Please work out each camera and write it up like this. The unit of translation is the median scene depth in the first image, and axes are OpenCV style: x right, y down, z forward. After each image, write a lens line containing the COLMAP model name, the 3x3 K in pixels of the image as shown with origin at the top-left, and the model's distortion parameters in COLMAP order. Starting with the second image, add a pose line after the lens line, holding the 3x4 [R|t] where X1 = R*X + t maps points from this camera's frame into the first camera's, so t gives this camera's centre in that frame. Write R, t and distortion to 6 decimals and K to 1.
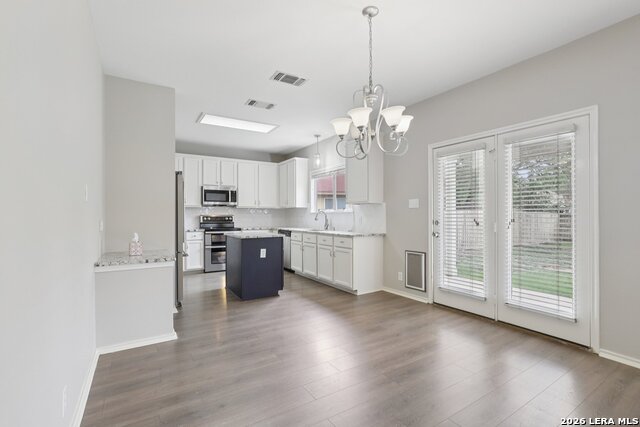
lens RADIAL K [[293.0, 0, 316.7], [0, 293.0, 220.3], [0, 0, 1]] dist [-0.027960, 0.004181]
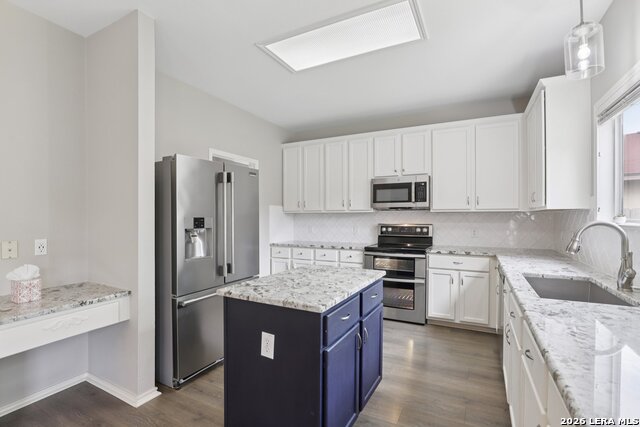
lens RADIAL K [[293.0, 0, 331.1], [0, 293.0, 219.4], [0, 0, 1]] dist [-0.027960, 0.004181]
pose [[0.537805, 0.008835, -0.843023, 0.105281], [-0.016270, 0.999868, 0.000100, -0.028219], [0.842912, 0.013662, 0.537878, 0.604716]]
